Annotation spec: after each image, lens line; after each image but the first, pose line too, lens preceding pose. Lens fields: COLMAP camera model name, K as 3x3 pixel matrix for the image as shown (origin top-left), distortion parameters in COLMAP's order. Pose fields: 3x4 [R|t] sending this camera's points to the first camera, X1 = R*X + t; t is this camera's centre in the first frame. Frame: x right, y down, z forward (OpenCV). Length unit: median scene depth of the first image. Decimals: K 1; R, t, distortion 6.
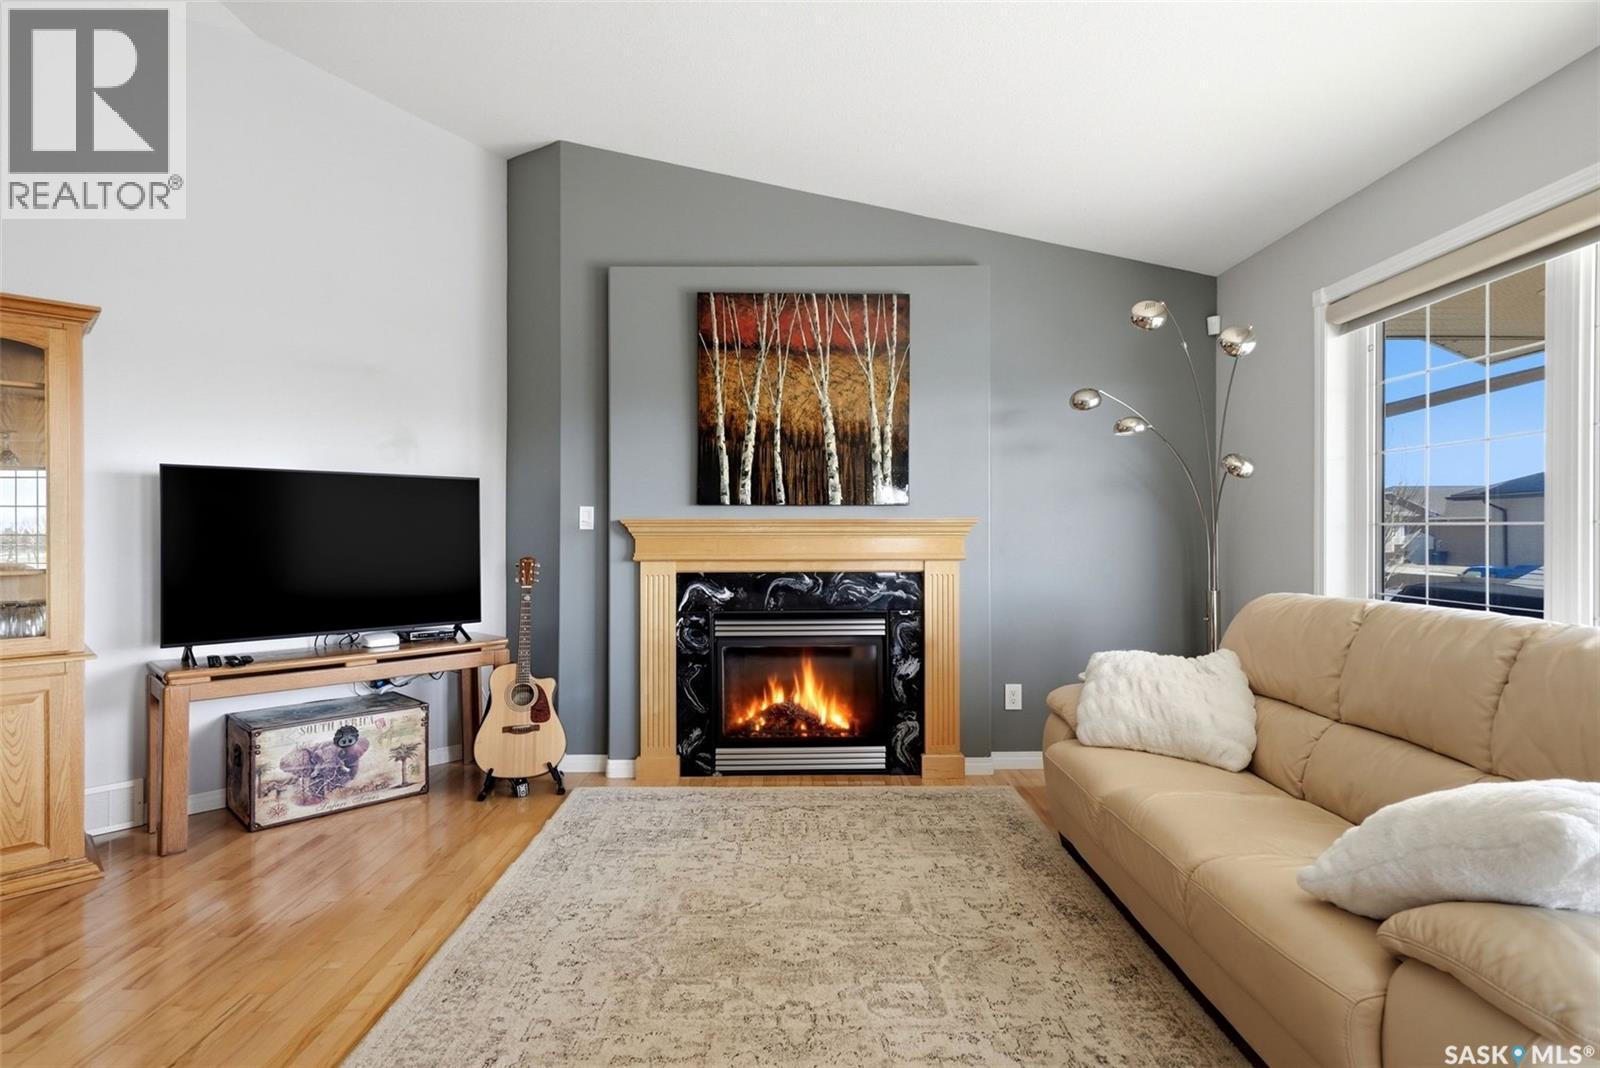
lens RADIAL K [[822.6, 0, 798.1], [0, 822.6, 529.8], [0, 0, 1]] dist [0.017526, 0.000848]
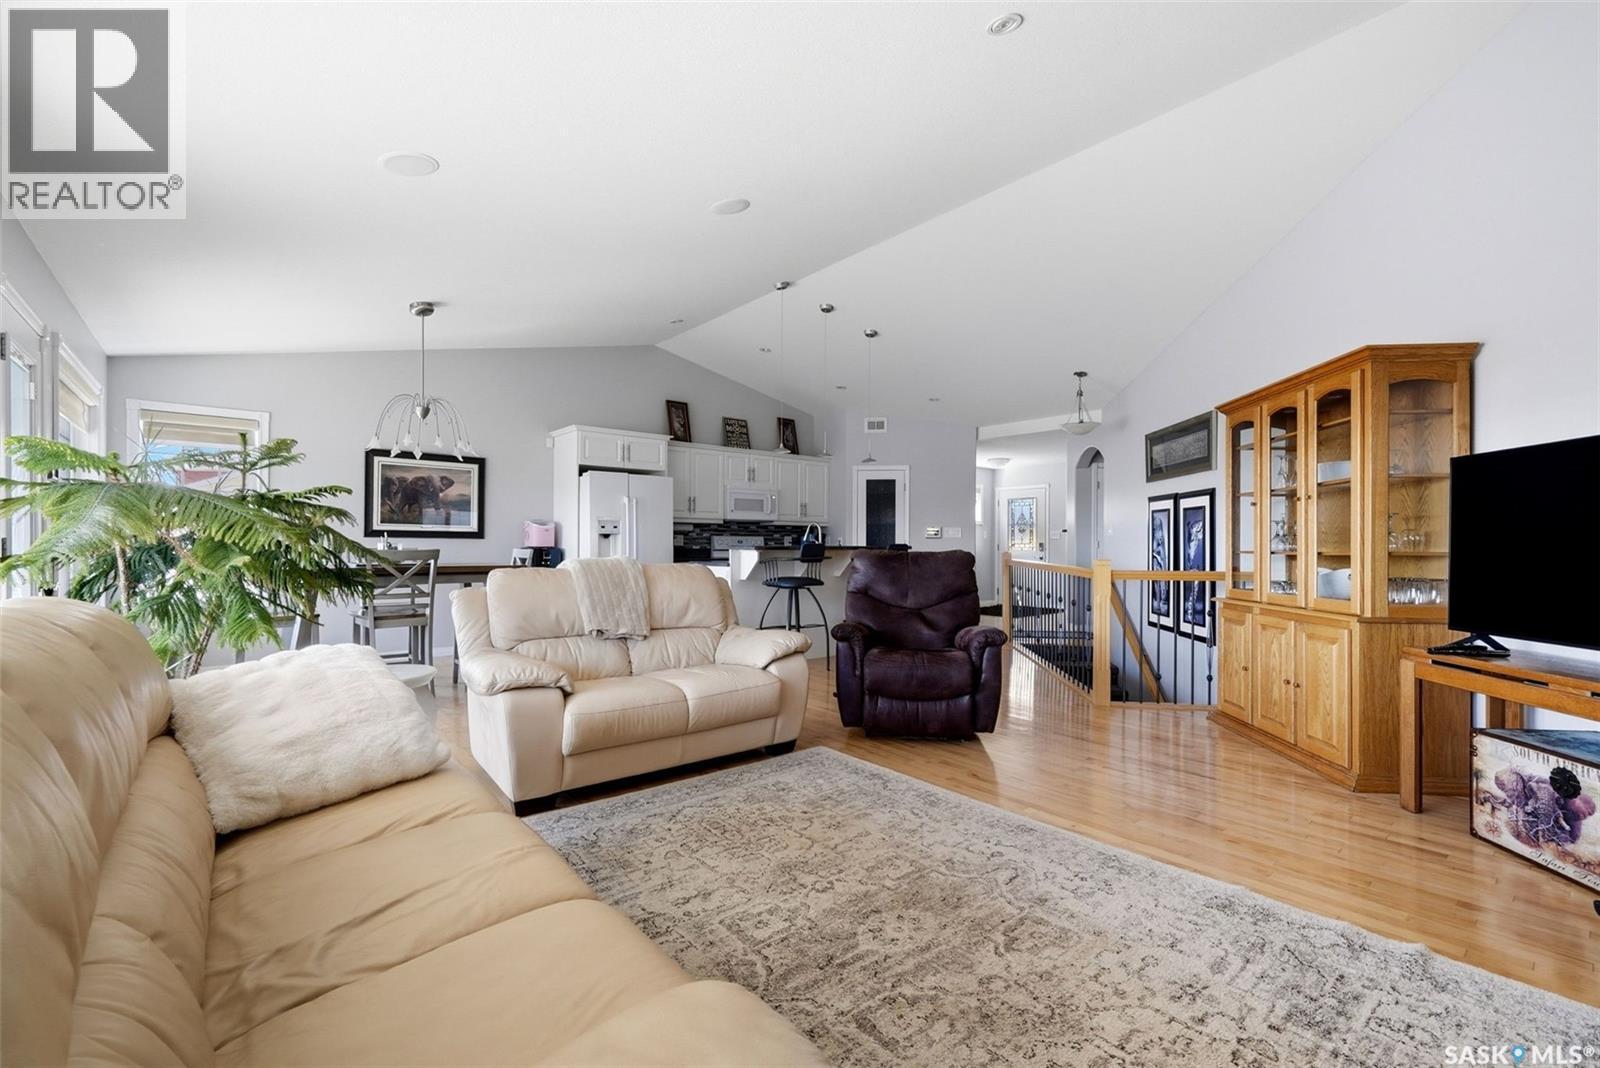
lens RADIAL K [[673.3, 0, 789.8], [0, 673.3, 543.3], [0, 0, 1]] dist [-0.014074, -0.000679]
pose [[-0.776698, -0.004900, -0.629854, 0.355417], [-0.001305, 0.999980, -0.006169, 0.029398], [0.629872, -0.003969, -0.776689, 0.915172]]
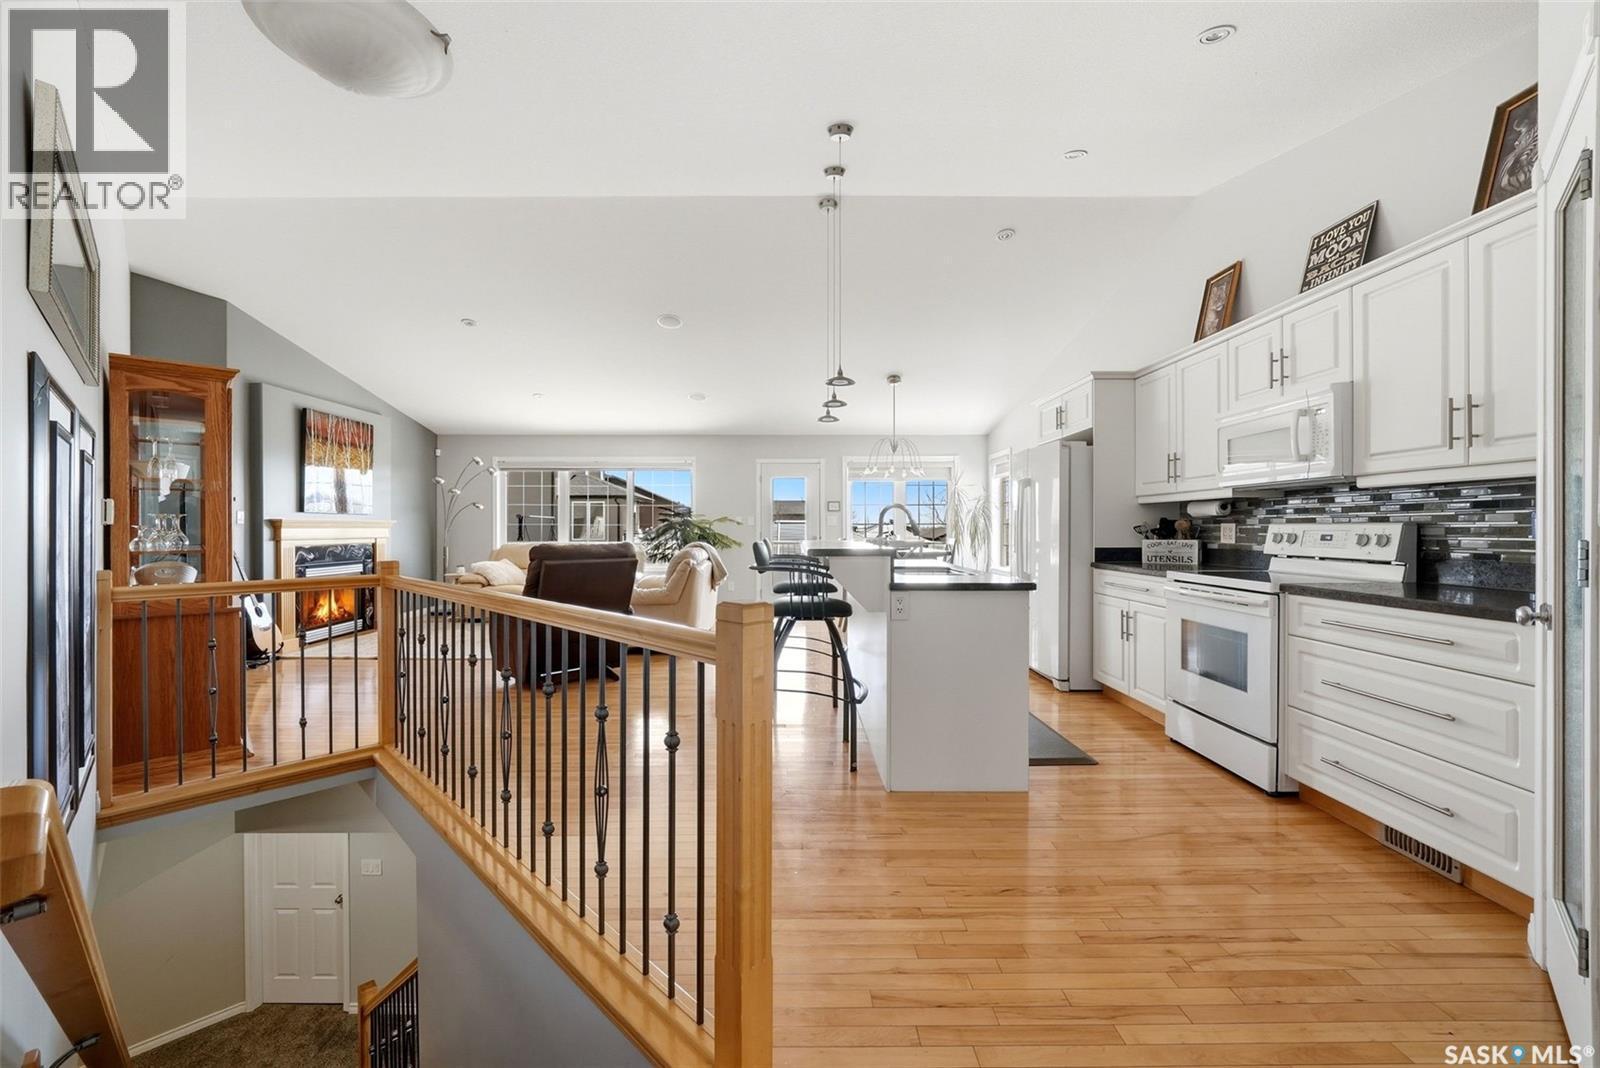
lens RADIAL K [[628.7, 0, 789.2], [0, 628.7, 530.5], [0, 0, 1]] dist [0.015911, 0.000666]
pose [[0.005730, -0.004614, 0.999973, -1.679452], [-0.007614, 0.999960, 0.004658, -0.002437], [-0.999955, -0.007640, 0.005695, -0.203373]]
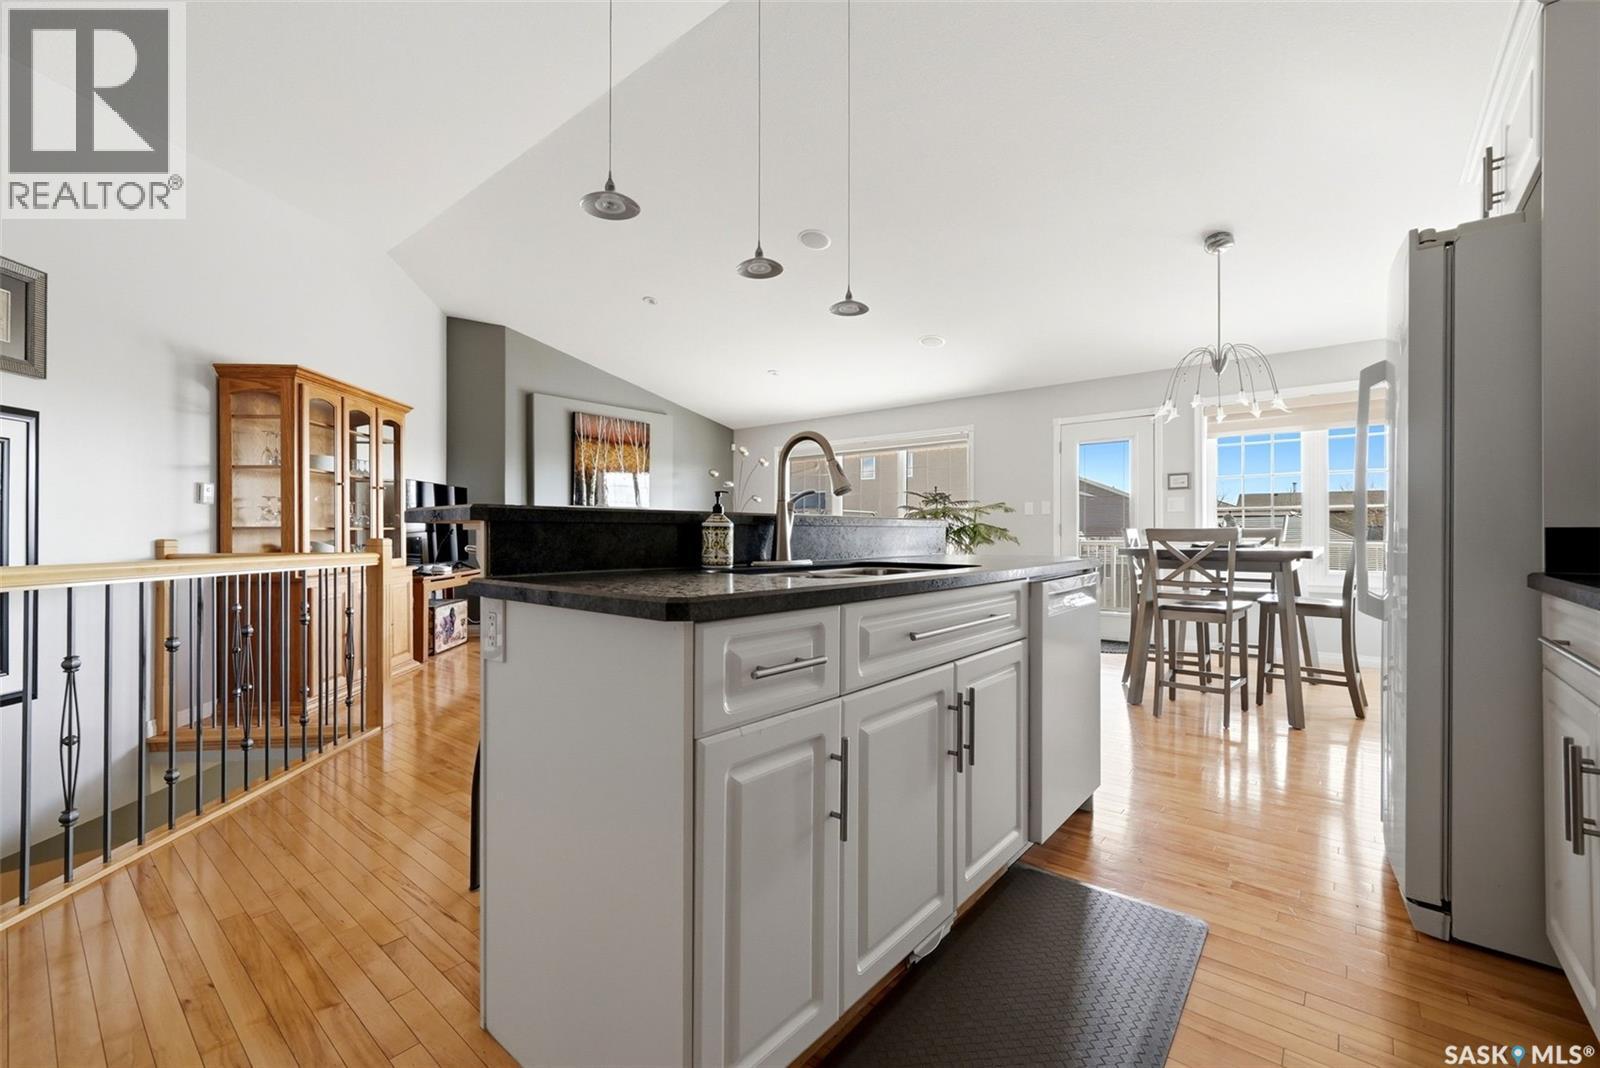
lens RADIAL K [[673.3, 0, 797.3], [0, 673.3, 529.2], [0, 0, 1]] dist [-0.014074, -0.000679]
pose [[0.650007, 0.005204, 0.759911, -1.121852], [-0.006569, 0.999978, -0.001229, 0.032661], [-0.759900, -0.004193, 0.650026, -0.661990]]
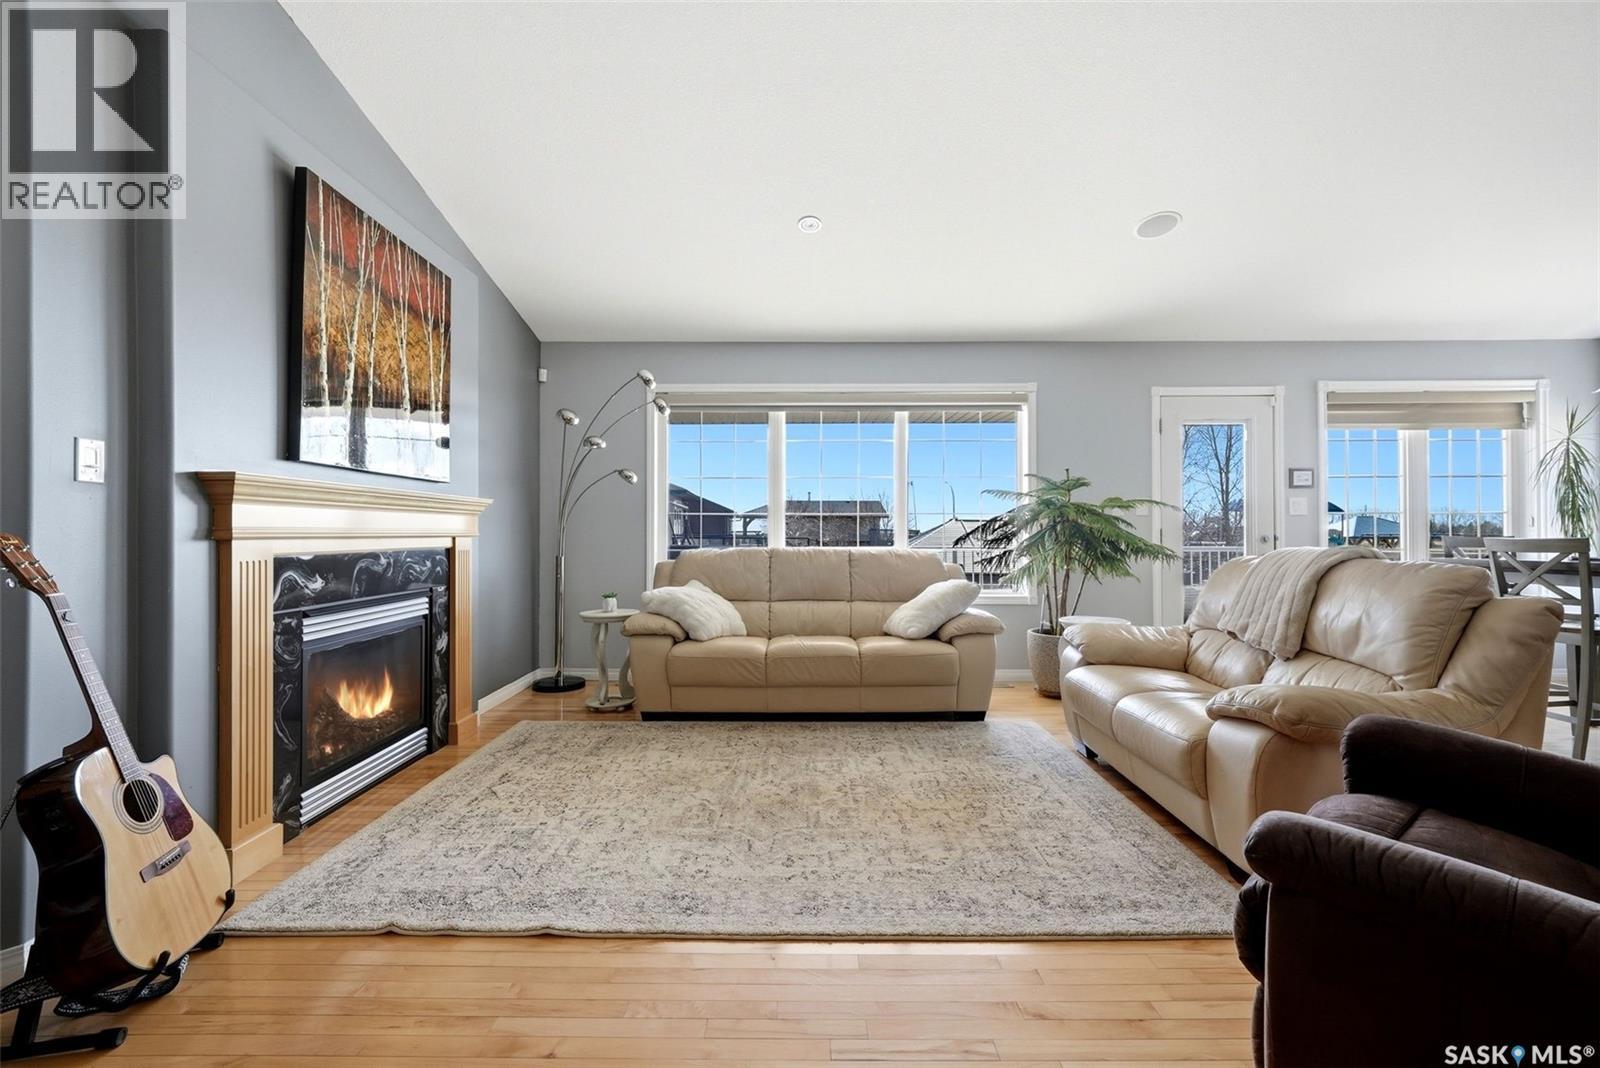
lens RADIAL K [[673.3, 0, 805.3], [0, 673.3, 530.4], [0, 0, 1]] dist [-0.014074, -0.000679]
pose [[-0.003150, 0.006798, 0.999972, -0.705296], [-0.004226, 0.999968, -0.006811, 0.032530], [-0.999986, -0.004247, -0.003122, 0.560353]]
